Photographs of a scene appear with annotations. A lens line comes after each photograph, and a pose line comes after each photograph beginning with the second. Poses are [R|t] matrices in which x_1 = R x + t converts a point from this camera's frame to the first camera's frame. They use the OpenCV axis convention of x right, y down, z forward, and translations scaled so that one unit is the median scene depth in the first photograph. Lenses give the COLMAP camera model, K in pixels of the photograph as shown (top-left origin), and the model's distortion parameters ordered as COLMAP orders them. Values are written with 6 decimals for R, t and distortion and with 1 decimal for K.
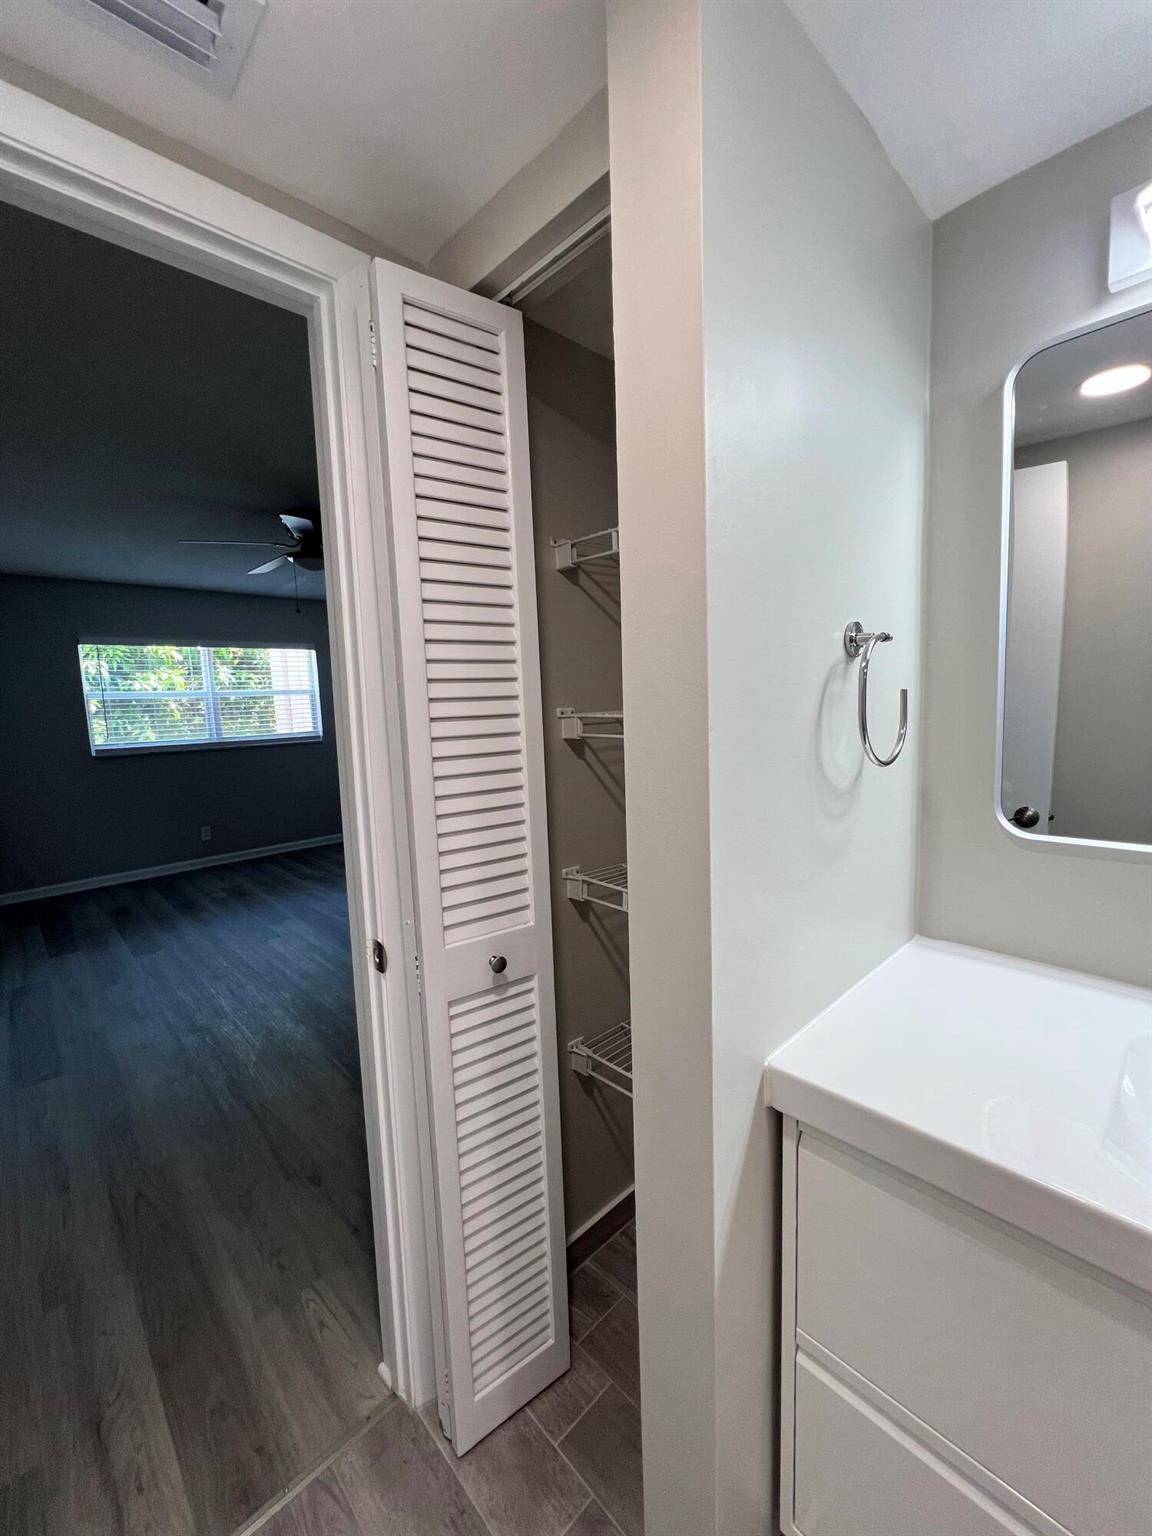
lens RADIAL K [[618.9, 0, 576.7], [0, 618.9, 766.7], [0, 0, 1]] dist [-0.002019, 0.001069]
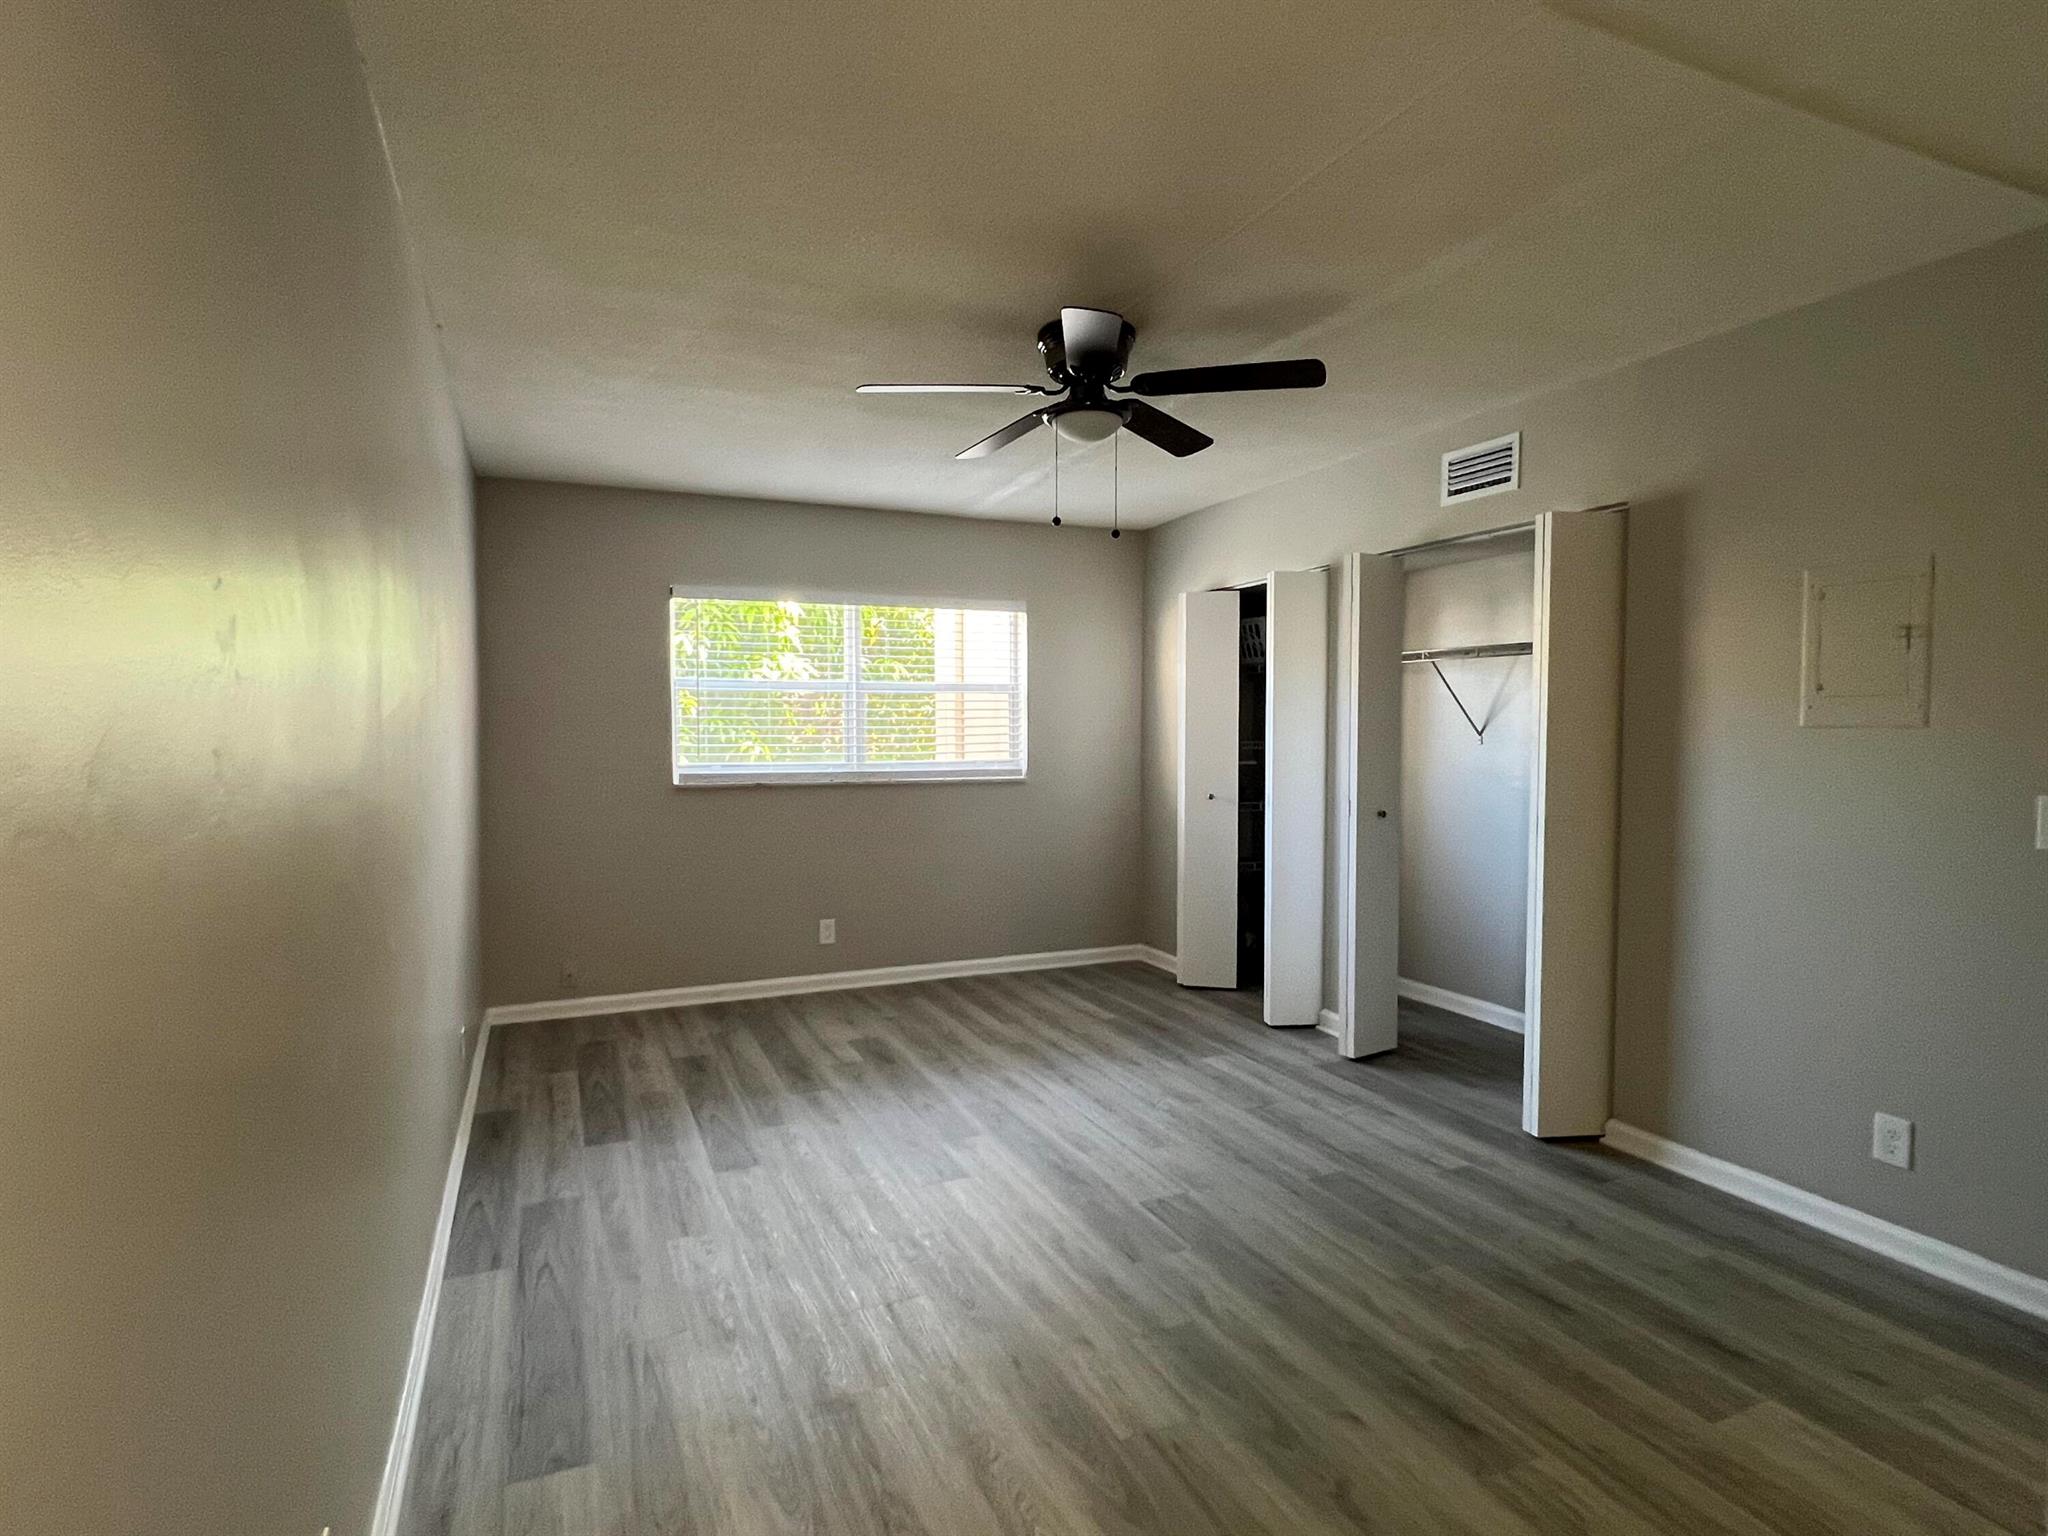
lens RADIAL K [[1089.0, 0, 1015.7], [0, 1089.0, 759.5], [0, 0, 1]] dist [0.003445, 0.001228]
pose [[0.938345, 0.050165, -0.342042, -0.132946], [-0.072106, 0.996055, -0.051728, -0.011666], [0.338097, 0.073202, 0.938260, 0.143054]]
